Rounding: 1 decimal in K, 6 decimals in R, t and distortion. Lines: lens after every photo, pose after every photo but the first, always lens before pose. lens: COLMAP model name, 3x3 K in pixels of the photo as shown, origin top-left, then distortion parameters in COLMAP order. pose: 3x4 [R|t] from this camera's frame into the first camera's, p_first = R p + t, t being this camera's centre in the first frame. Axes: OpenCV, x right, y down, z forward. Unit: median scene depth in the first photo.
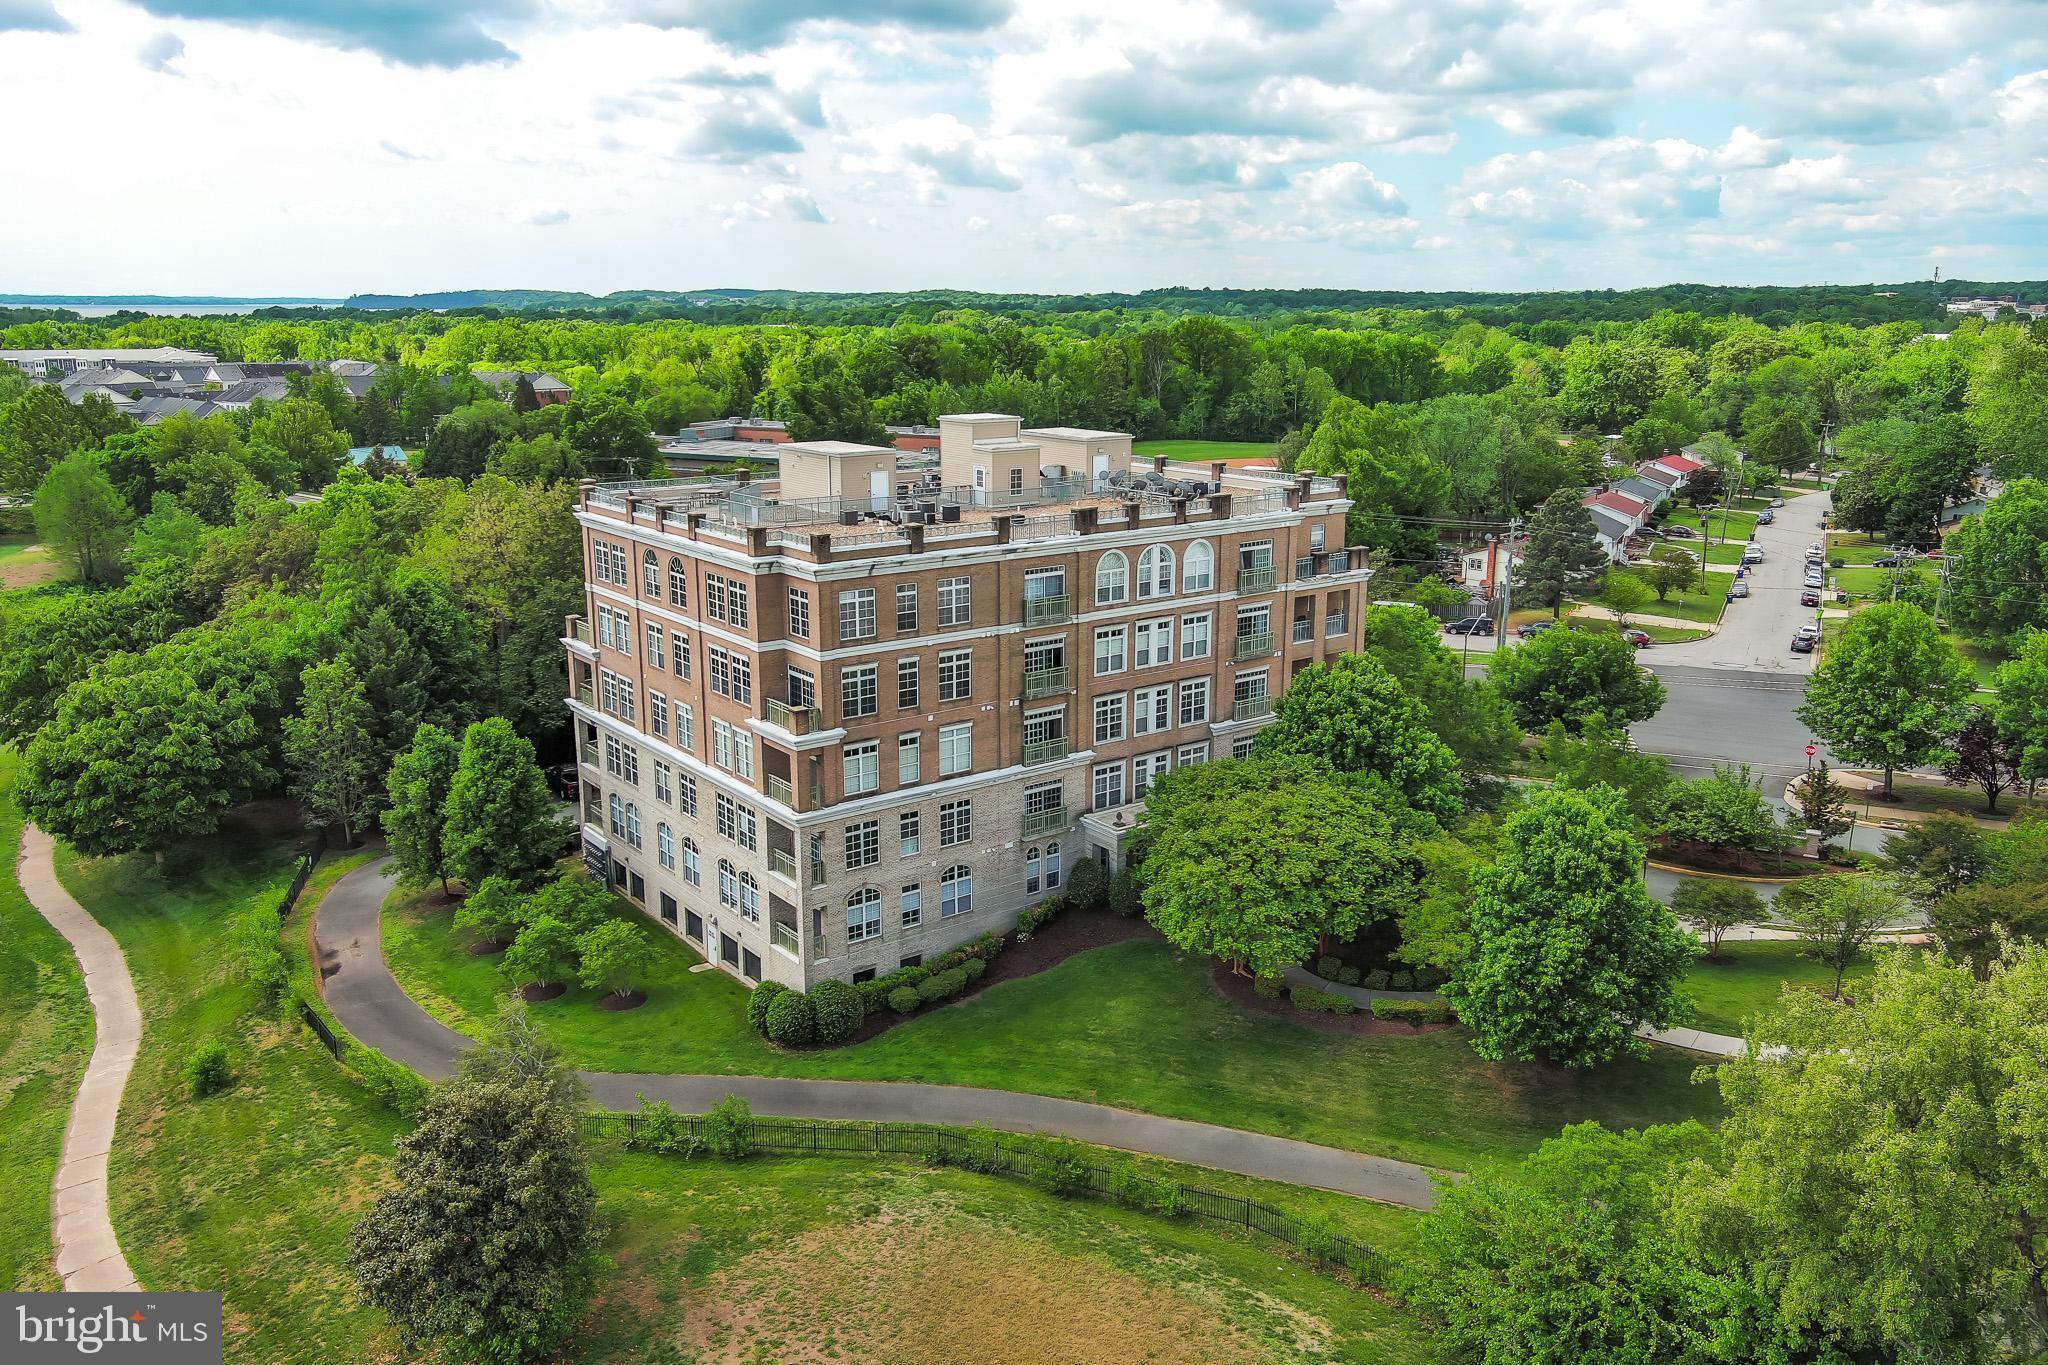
lens RADIAL K [[1577.9, 0, 1024.0], [0, 1577.9, 682.5], [0, 0, 1]] dist [0.015662, -0.001722]
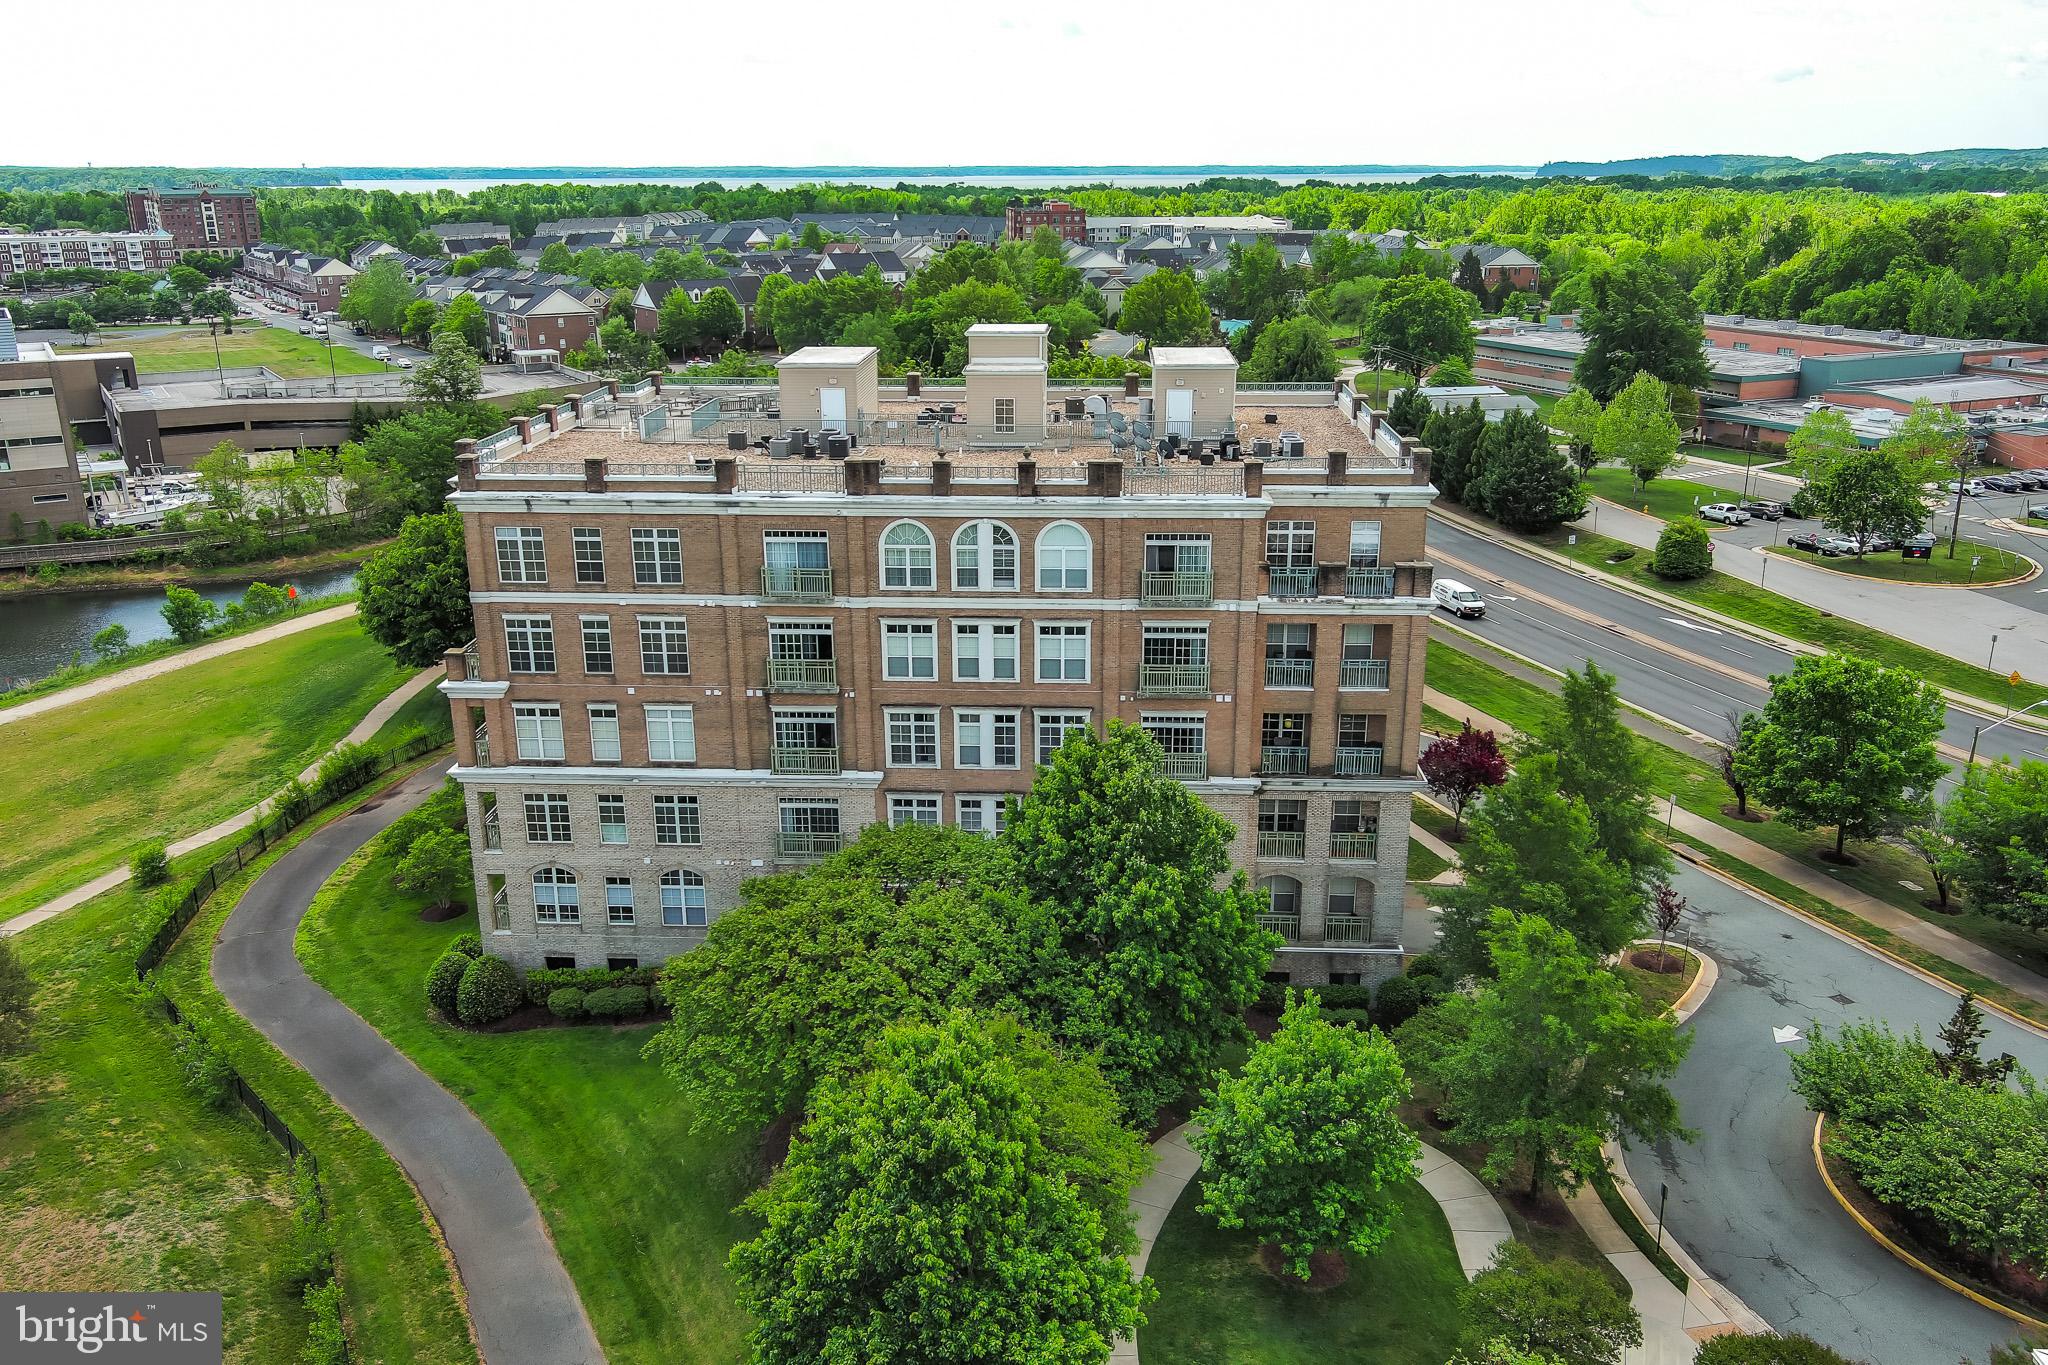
lens RADIAL K [[1577.9, 0, 1024.0], [0, 1577.9, 682.5], [0, 0, 1]] dist [0.015662, -0.001722]
pose [[0.768665, 0.195359, -0.609088, 0.580837], [-0.147516, 0.980692, 0.128383, -0.114317], [0.622409, -0.008833, 0.782642, 0.453763]]
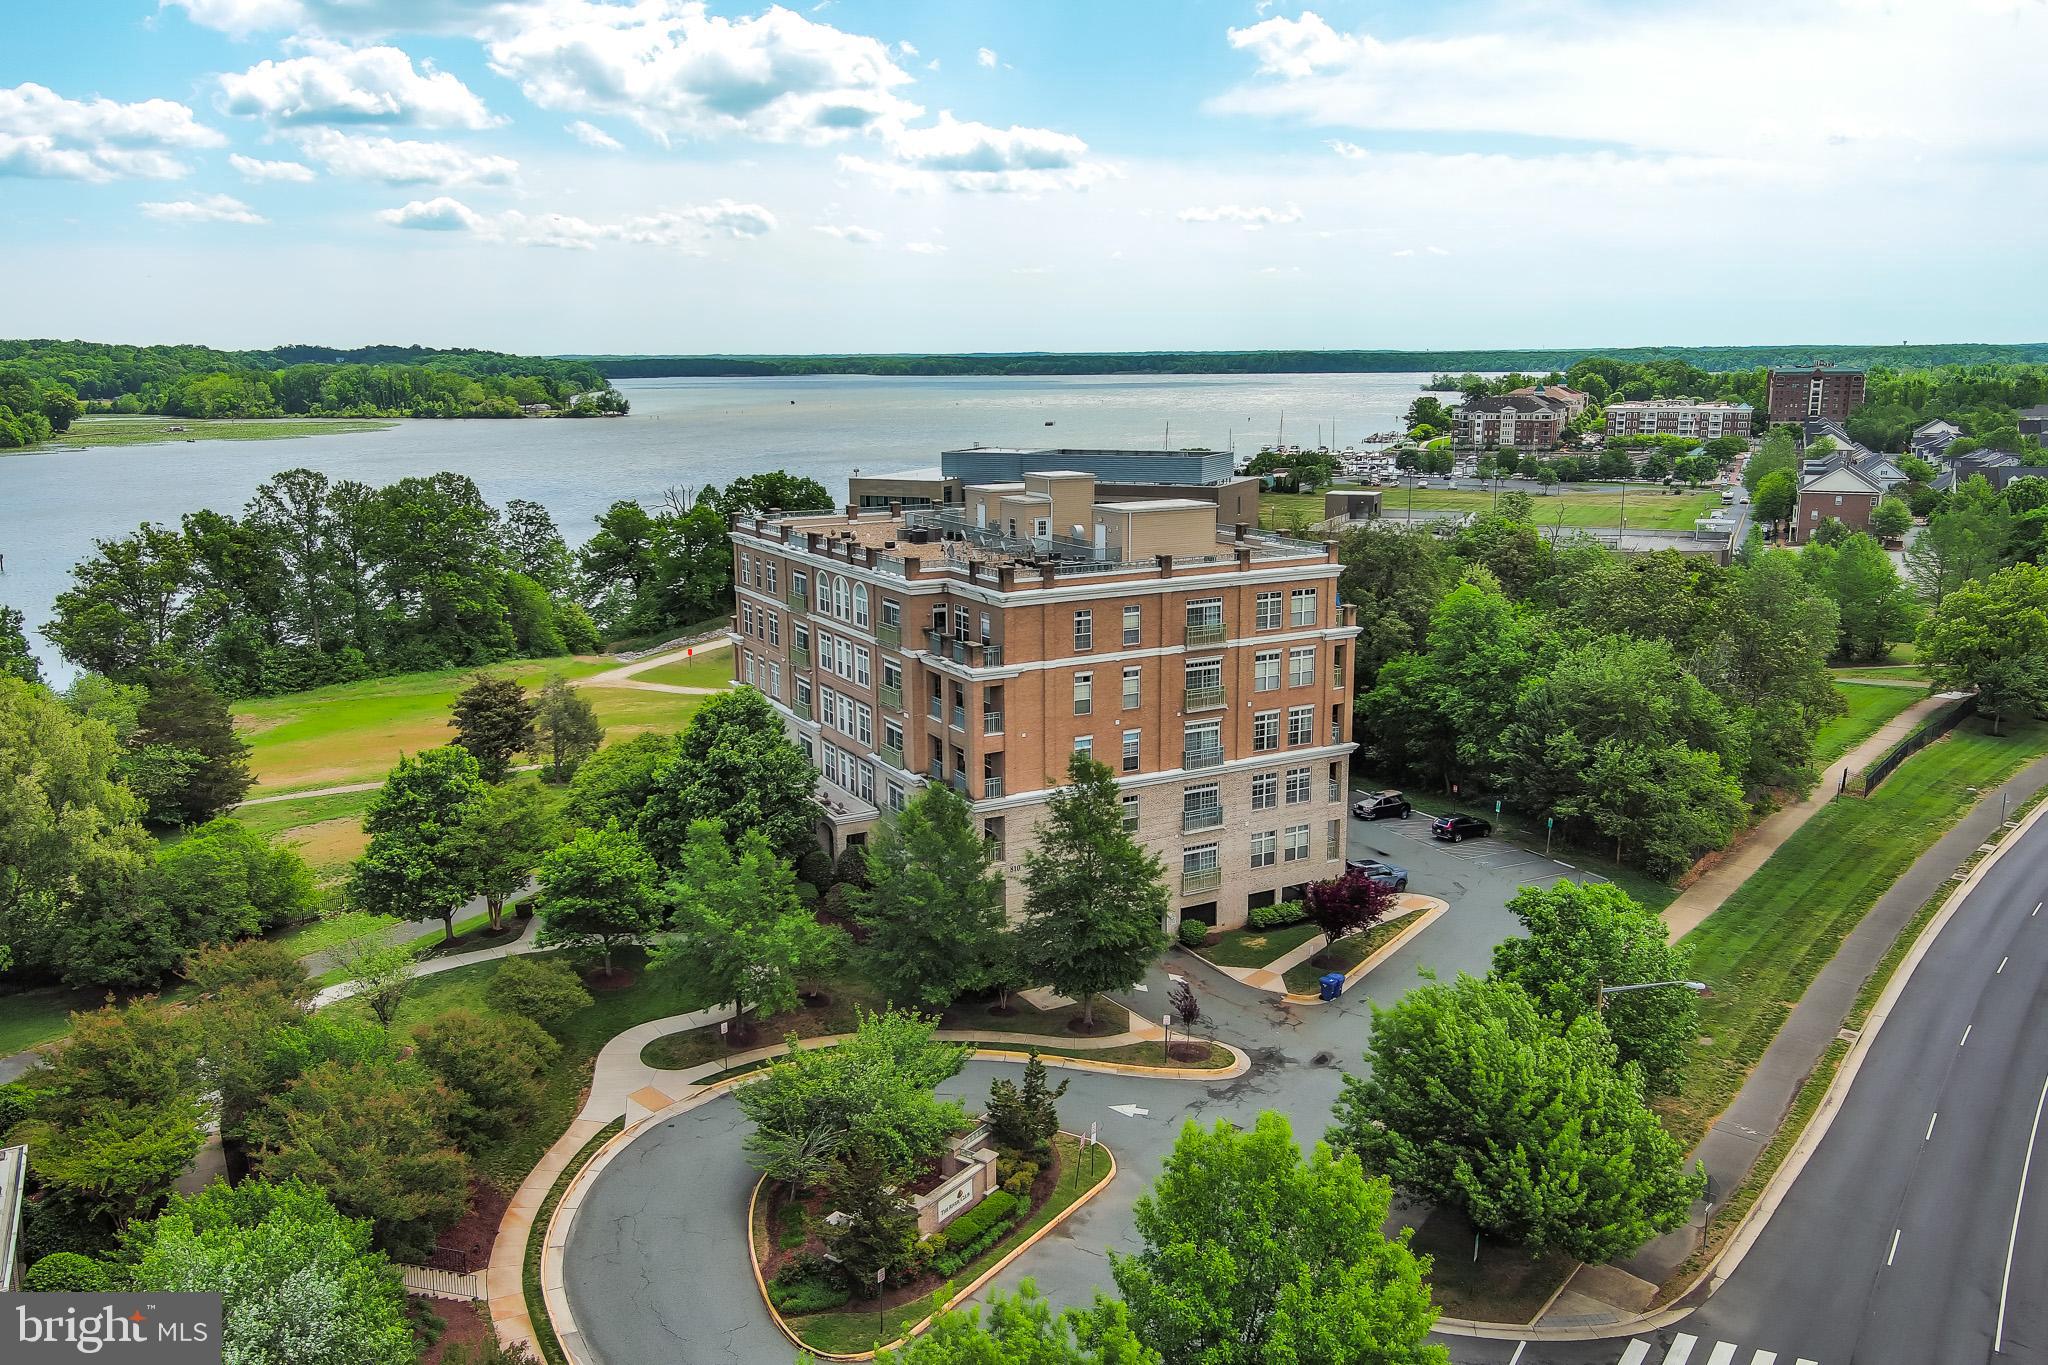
lens RADIAL K [[1588.6, 0, 1018.8], [0, 1588.6, 633.9], [0, 0, 1]] dist [0.006320, 0.001544]
pose [[-0.132897, 0.172609, -0.975984, 1.297945], [-0.226745, 0.953308, 0.199474, -0.328764], [0.964845, 0.247809, -0.087554, 1.295209]]
